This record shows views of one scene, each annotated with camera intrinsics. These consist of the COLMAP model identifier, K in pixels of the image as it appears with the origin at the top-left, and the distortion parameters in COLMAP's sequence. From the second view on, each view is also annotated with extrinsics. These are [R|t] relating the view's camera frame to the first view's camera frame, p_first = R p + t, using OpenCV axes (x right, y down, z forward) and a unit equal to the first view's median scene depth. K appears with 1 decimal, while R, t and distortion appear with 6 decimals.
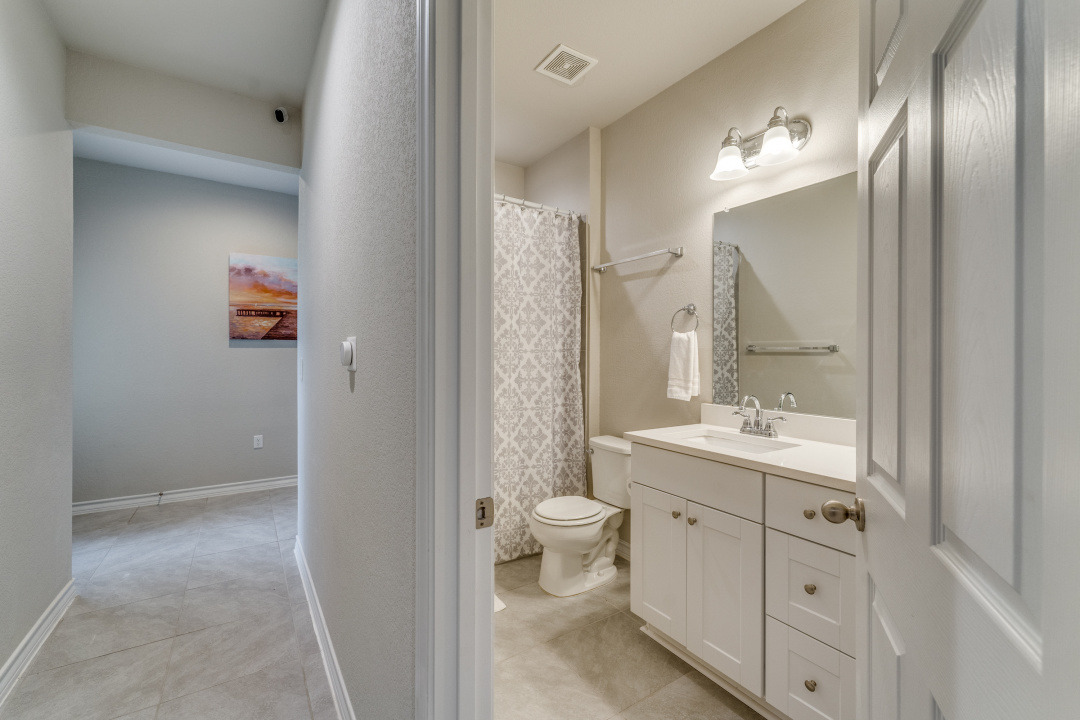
lens RADIAL K [[455.3, 0, 536.6], [0, 455.3, 360.2], [0, 0, 1]] dist [-0.000780, -0.001963]
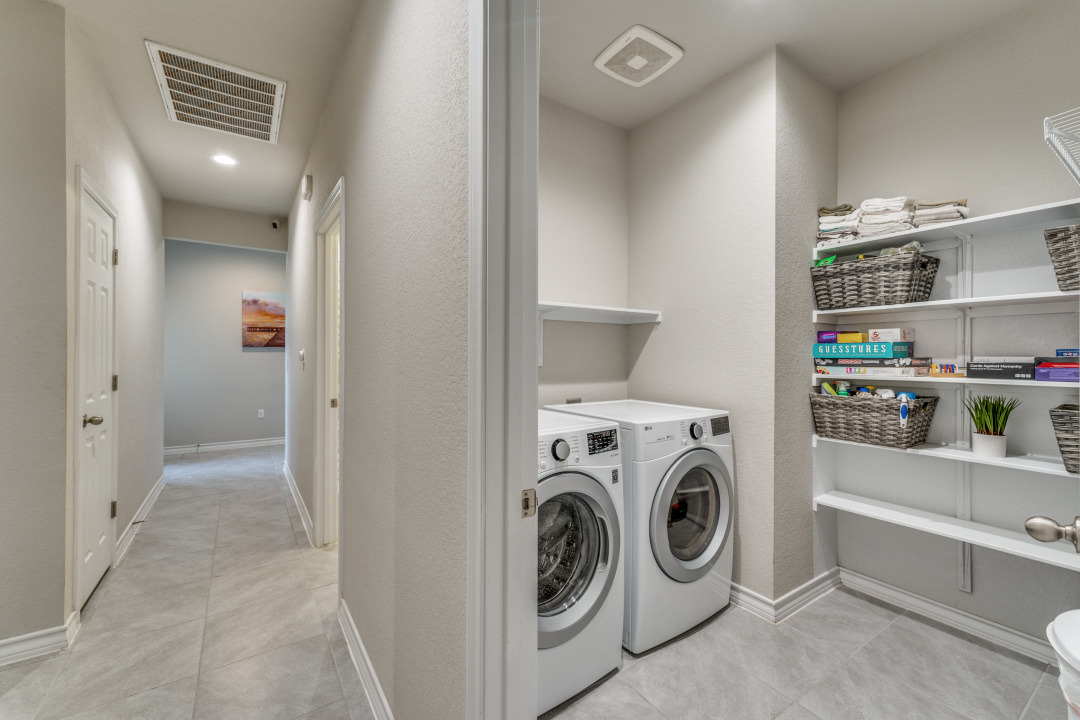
lens RADIAL K [[455.3, 0, 547.7], [0, 455.3, 356.3], [0, 0, 1]] dist [-0.000780, -0.001963]
pose [[0.999816, -0.005212, 0.018467, 0.327947], [0.005403, 0.999932, -0.010289, 0.008160], [-0.018412, 0.010387, 0.999777, -0.556353]]
